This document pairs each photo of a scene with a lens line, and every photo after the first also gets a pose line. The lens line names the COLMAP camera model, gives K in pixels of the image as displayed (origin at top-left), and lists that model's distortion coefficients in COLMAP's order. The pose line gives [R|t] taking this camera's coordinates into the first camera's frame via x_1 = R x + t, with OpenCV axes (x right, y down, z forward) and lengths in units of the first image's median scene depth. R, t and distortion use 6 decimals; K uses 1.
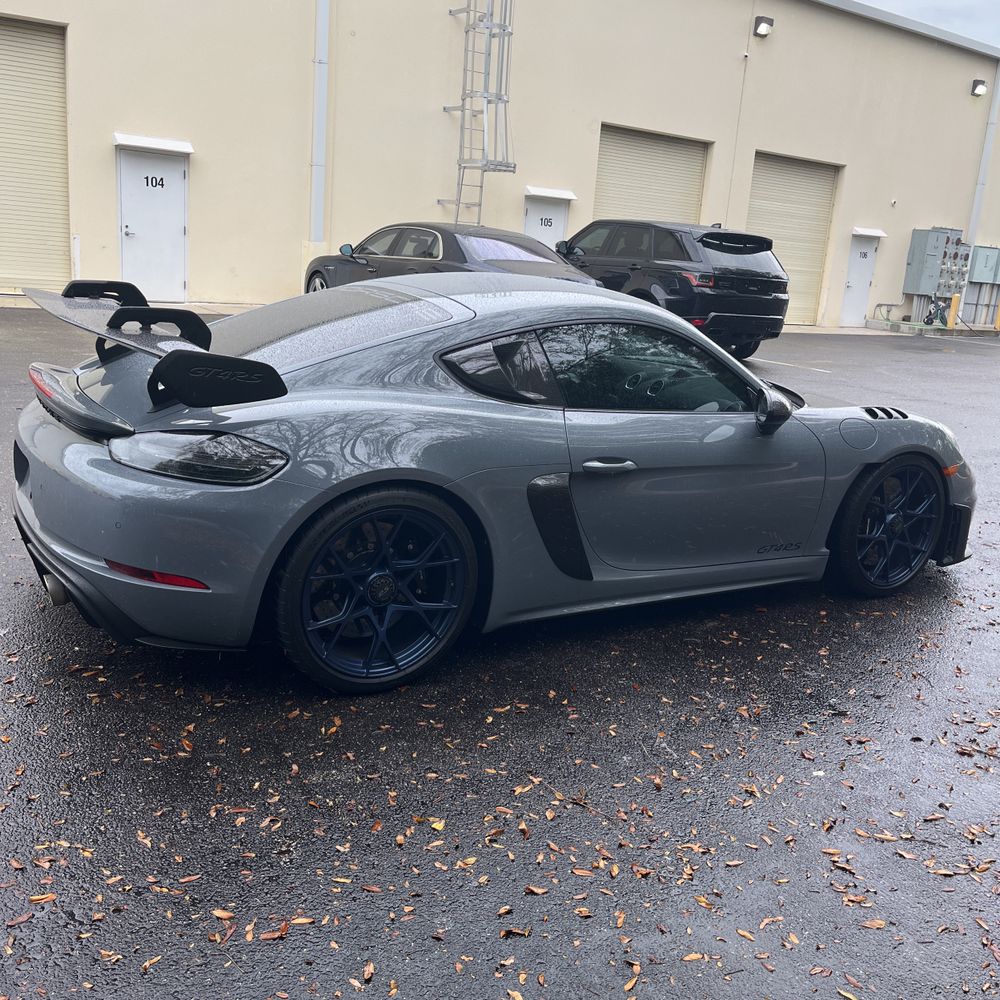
lens RADIAL K [[1006.8, 0, 500.0], [0, 1006.8, 500.0], [0, 0, 1]] dist [0.034593, -0.024358]
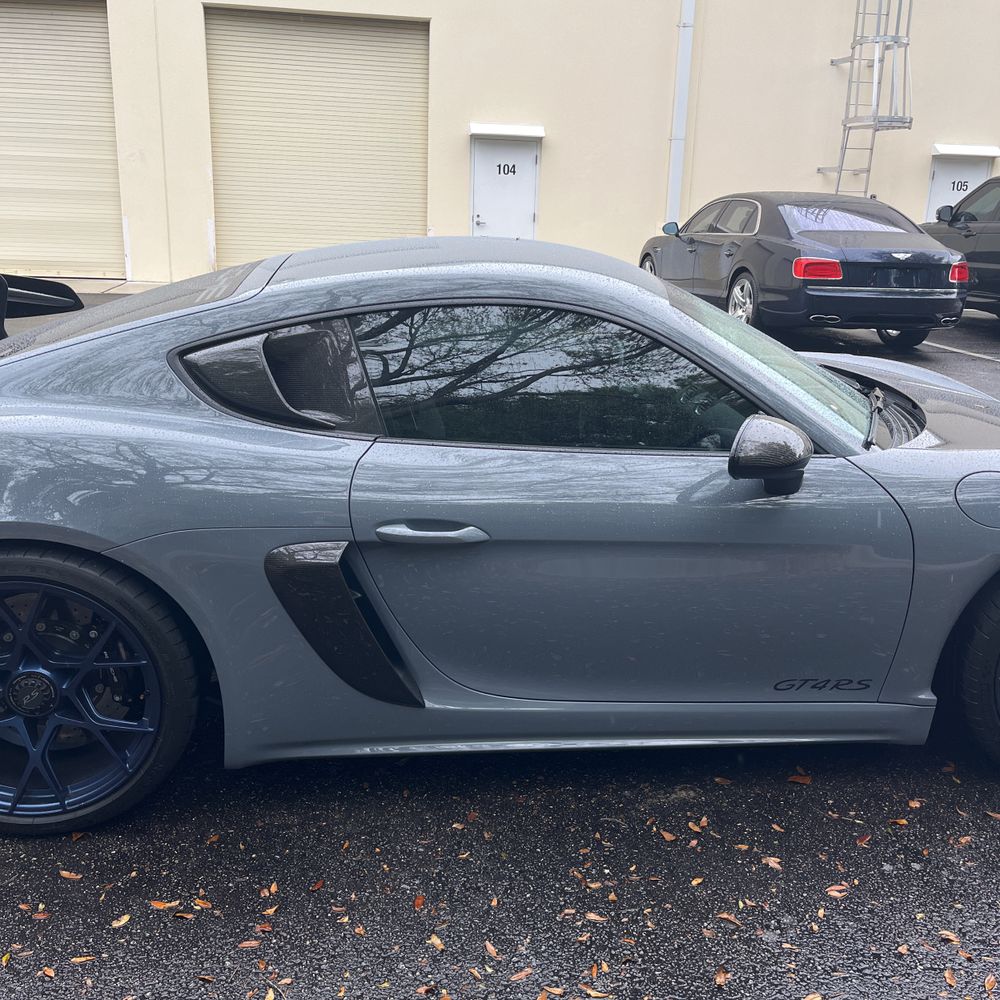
lens RADIAL K [[1008.4, 0, 505.7], [0, 1008.4, 495.0], [0, 0, 1]] dist [0.029979, -0.014381]
pose [[0.905268, 0.068831, -0.419227, 0.109583], [-0.066105, 0.997591, 0.021044, -0.019721], [0.419666, 0.008662, 0.907637, 0.120865]]
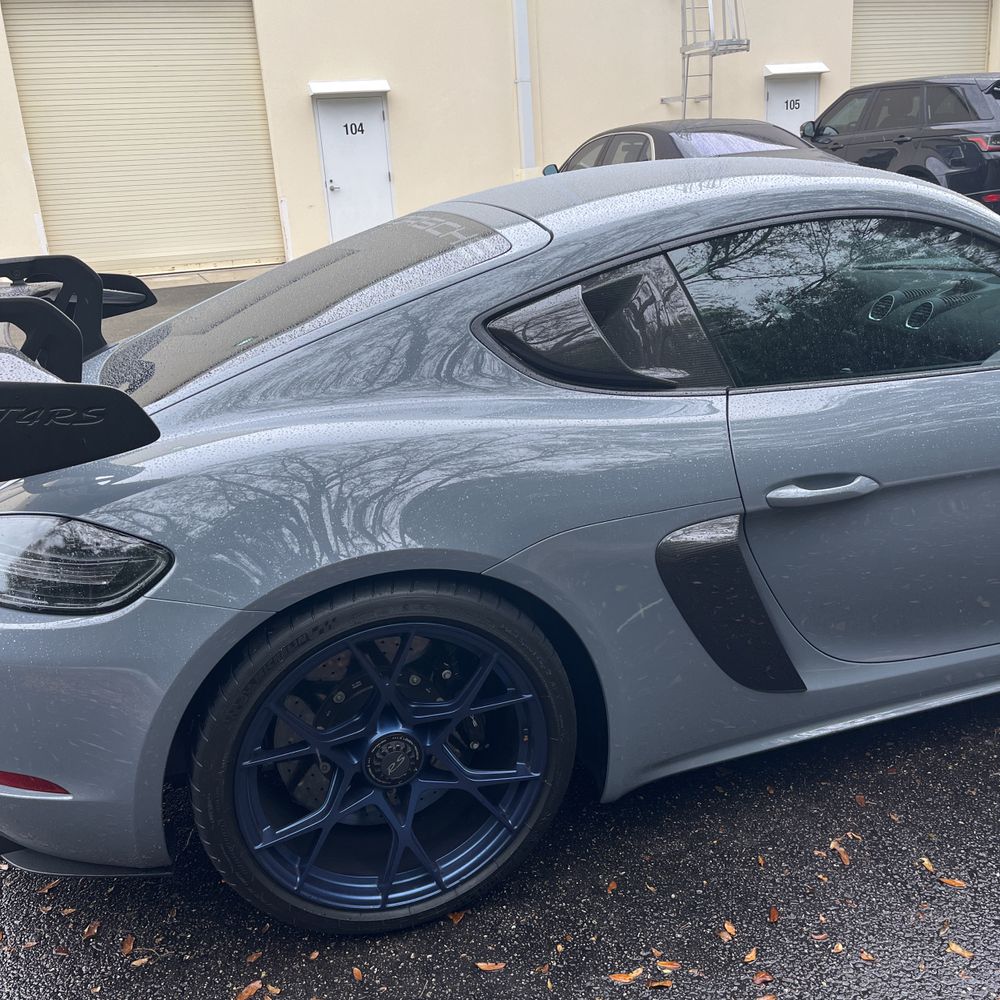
lens RADIAL K [[1006.8, 0, 500.0], [0, 1006.8, 500.0], [0, 0, 1]] dist [0.034593, -0.024358]
pose [[0.962146, -0.059210, -0.266026, 0.023178], [0.078316, 0.995012, 0.061787, -0.020172], [0.261041, -0.080282, 0.961984, 0.116862]]
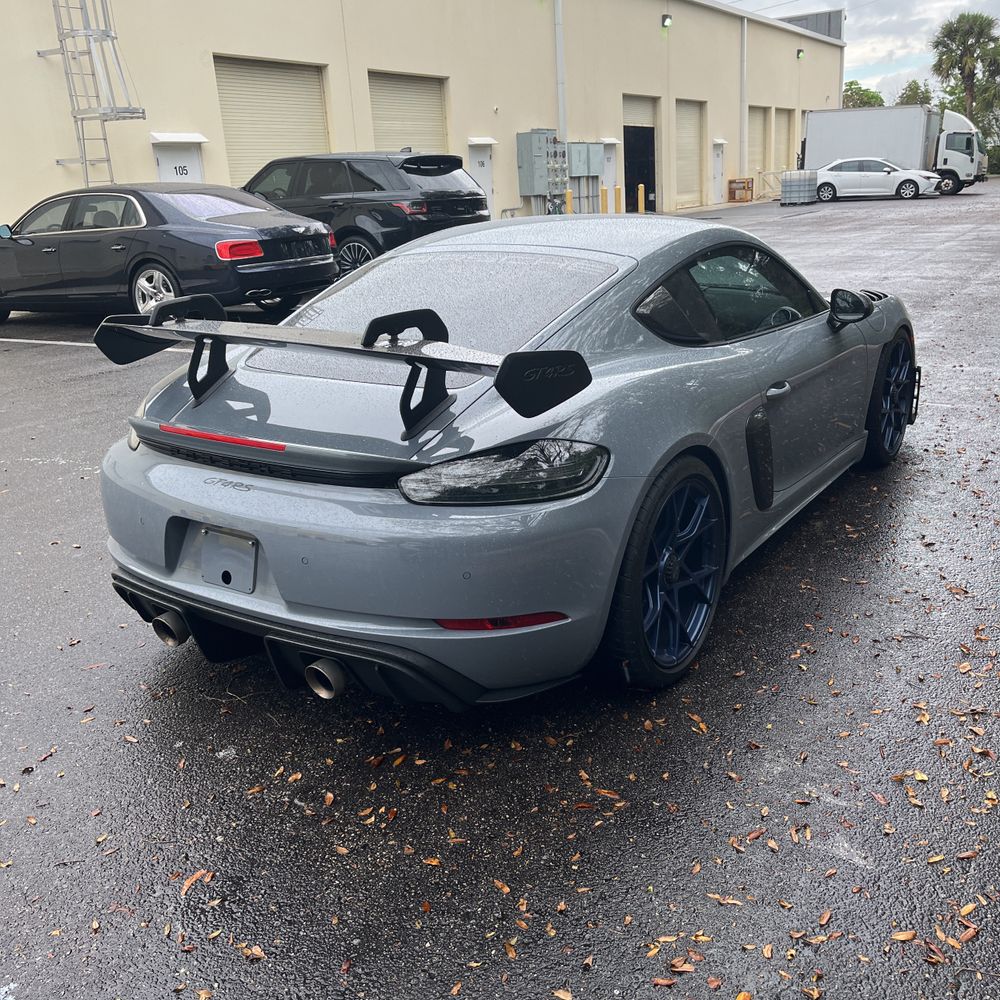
lens RADIAL K [[1022.9, 0, 500.0], [0, 1022.9, 491.2], [0, 0, 1]] dist [0.049667, -0.041204]
pose [[0.902326, -0.243629, 0.355603, -0.138128], [0.225126, 0.969860, 0.093219, -0.024875], [-0.367596, -0.004058, 0.929977, 0.044264]]
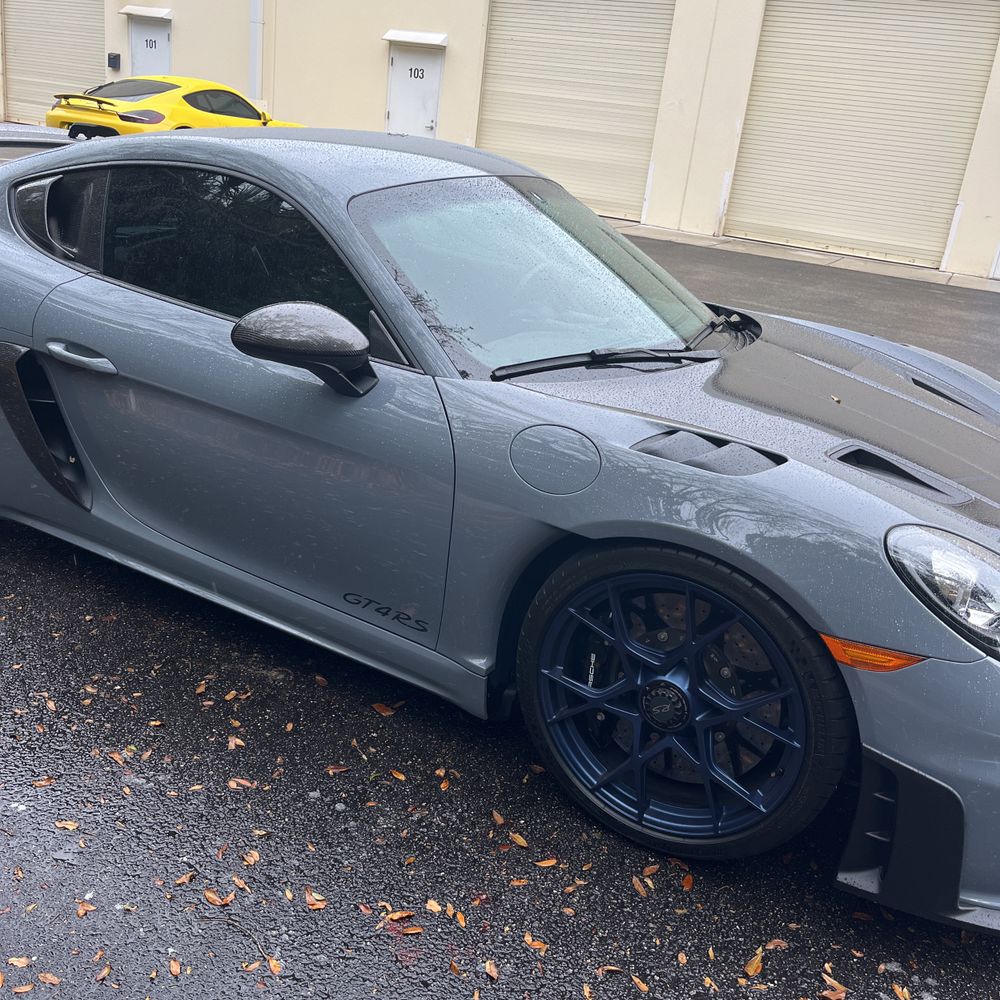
lens RADIAL K [[1006.8, 0, 500.0], [0, 1006.8, 500.0], [0, 0, 1]] dist [0.034593, -0.024358]
pose [[0.488847, 0.283210, -0.825119, 0.235508], [-0.284674, 0.945847, 0.155991, -0.036212], [0.824615, 0.158634, 0.542997, 0.232427]]
